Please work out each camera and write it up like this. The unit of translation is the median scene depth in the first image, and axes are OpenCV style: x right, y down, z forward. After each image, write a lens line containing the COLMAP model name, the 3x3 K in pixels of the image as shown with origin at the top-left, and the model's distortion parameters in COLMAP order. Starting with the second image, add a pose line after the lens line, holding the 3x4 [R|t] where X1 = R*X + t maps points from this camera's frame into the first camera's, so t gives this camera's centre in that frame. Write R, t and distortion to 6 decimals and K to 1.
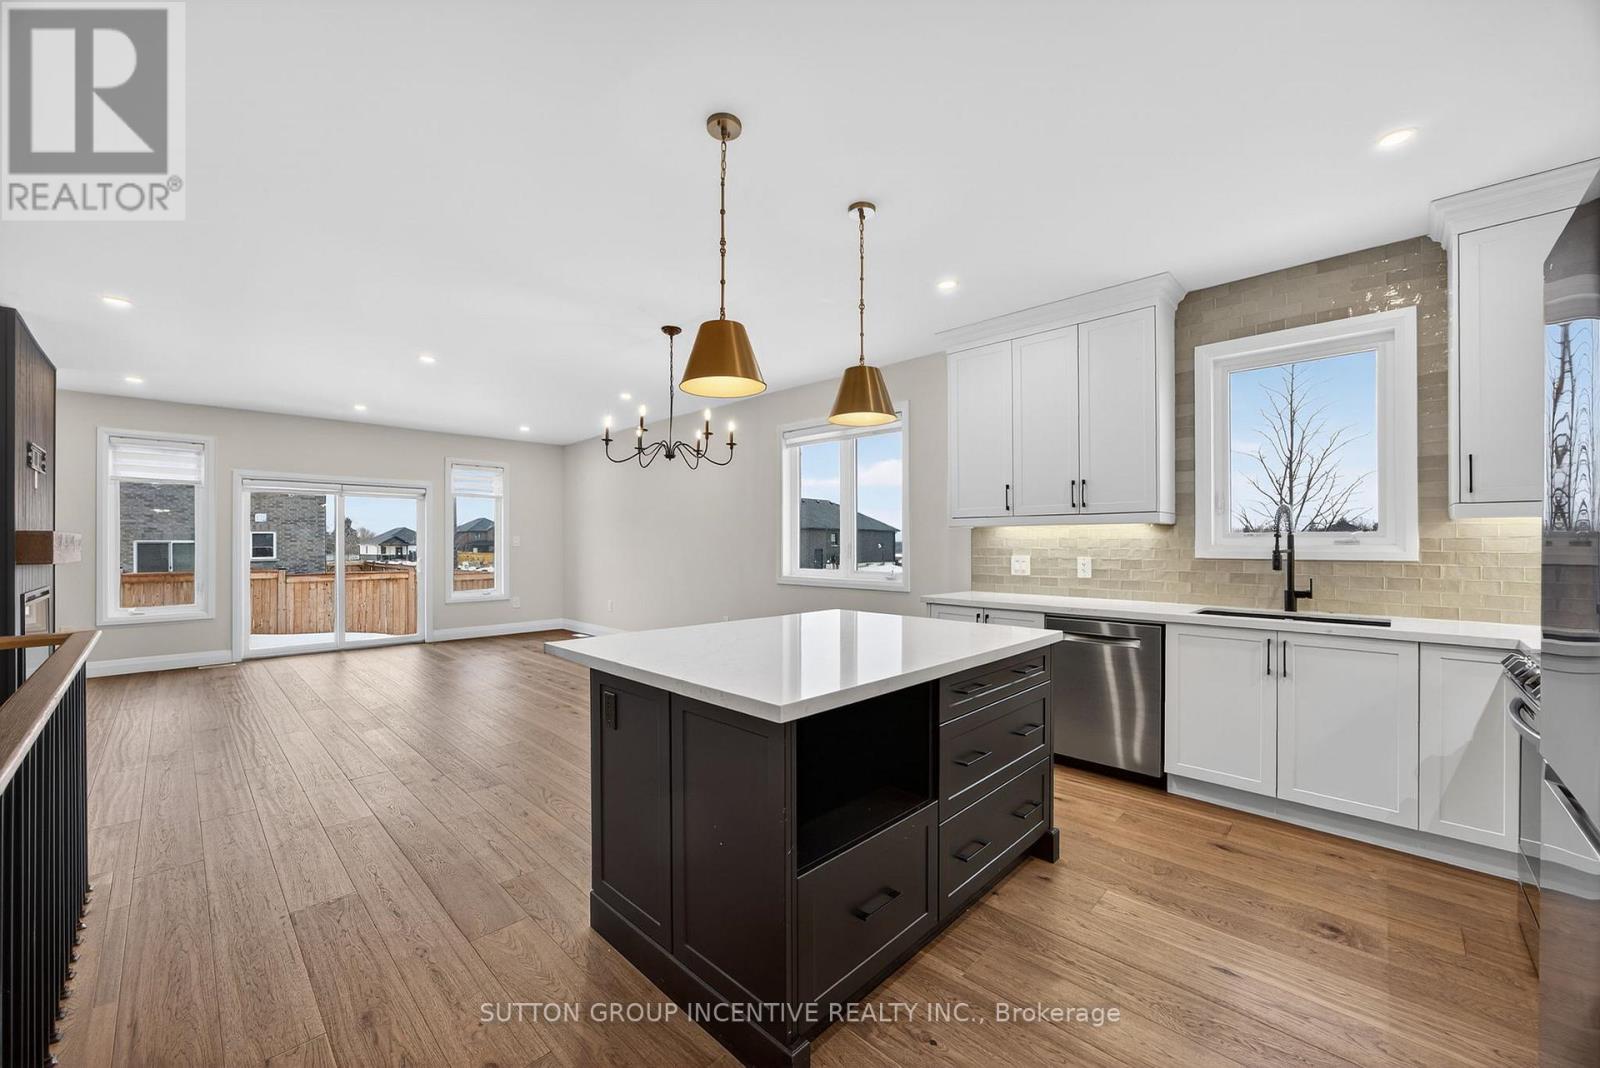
lens RADIAL K [[619.1, 0, 806.8], [0, 619.1, 538.1], [0, 0, 1]] dist [-0.020122, 0.007202]
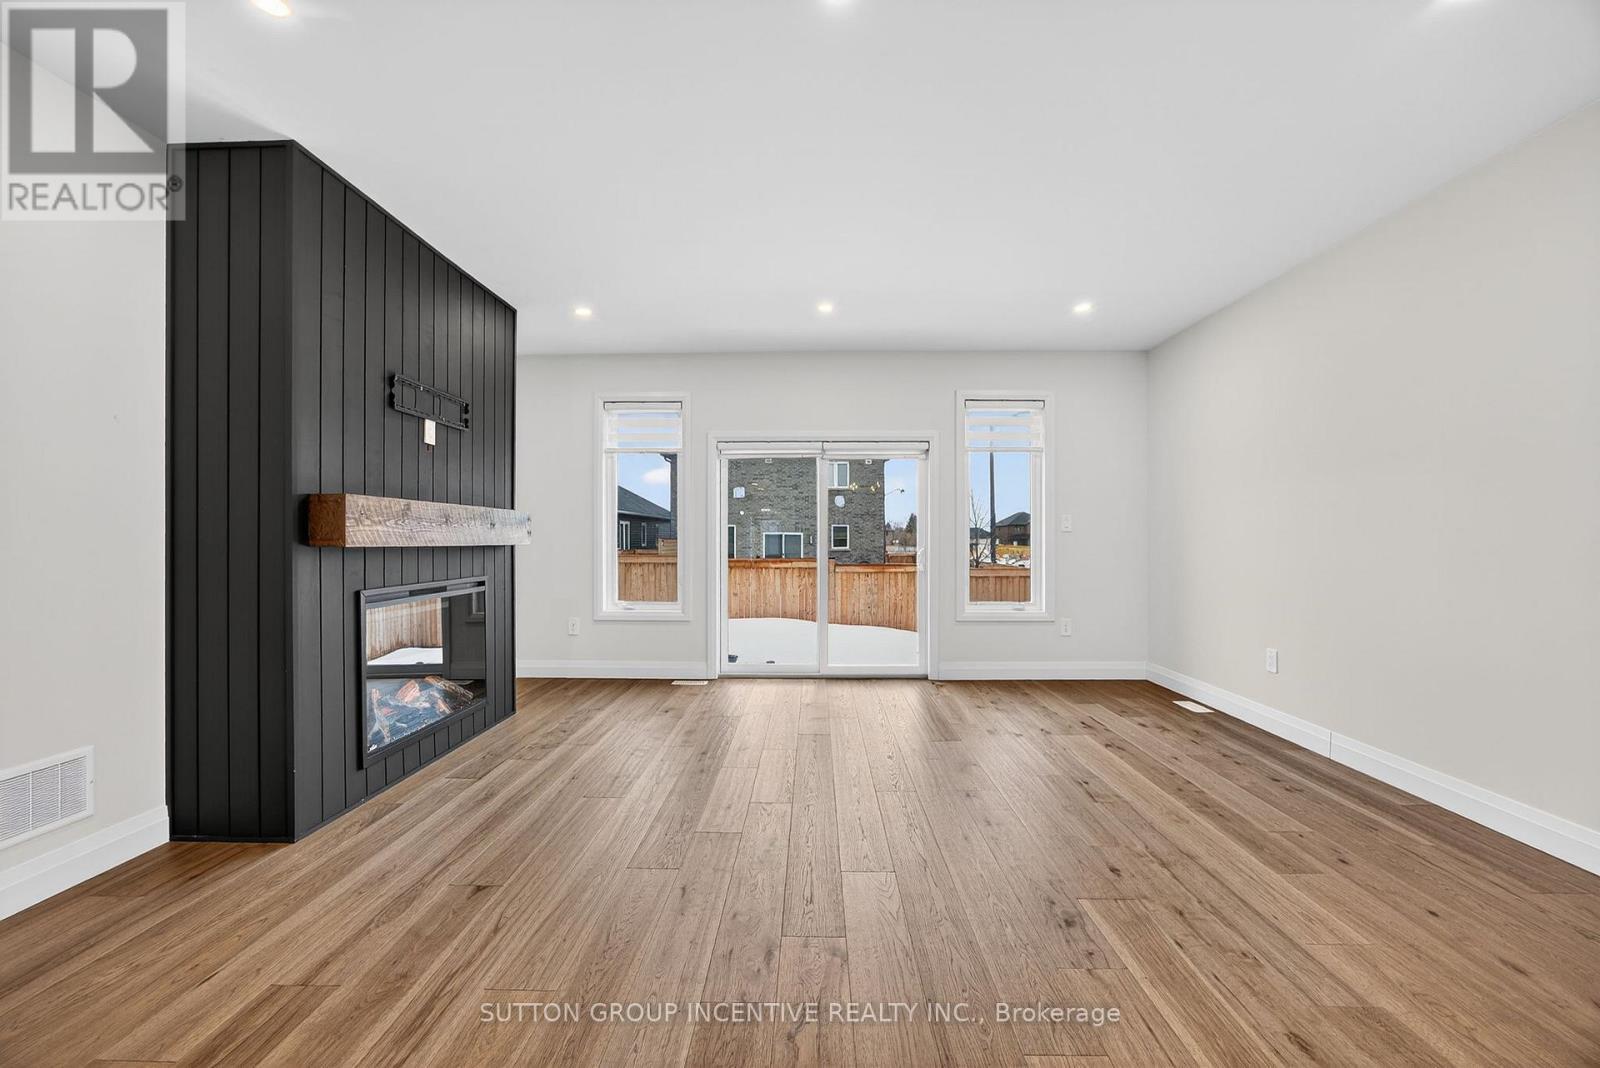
lens RADIAL K [[619.1, 0, 802.5], [0, 619.1, 538.0], [0, 0, 1]] dist [-0.020122, 0.007202]
pose [[0.678673, 0.002290, -0.734437, -0.487318], [0.004443, 0.999964, 0.007224, 0.033105], [0.734427, -0.008166, 0.678639, 0.970045]]
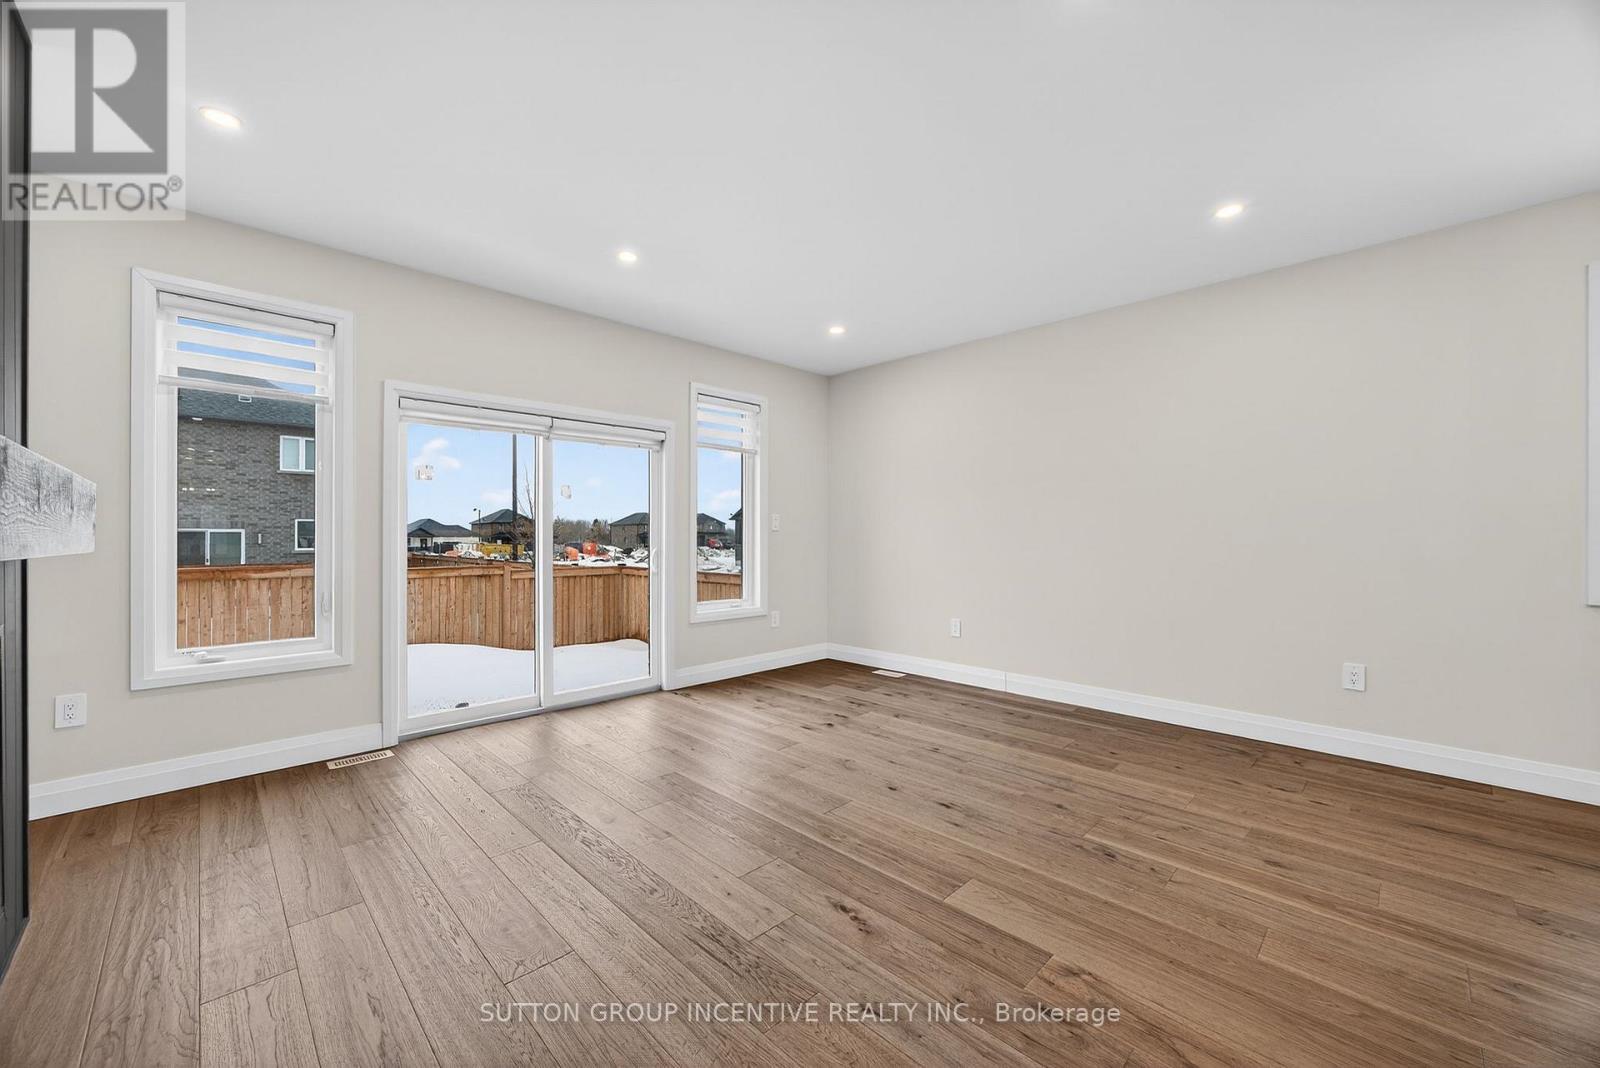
lens RADIAL K [[619.1, 0, 798.3], [0, 619.1, 533.5], [0, 0, 1]] dist [-0.020122, 0.007202]
pose [[0.999622, 0.001183, -0.027485, -1.000177], [-0.001047, 0.999987, 0.004982, 0.030890], [0.027491, -0.004951, 0.999610, 0.852968]]
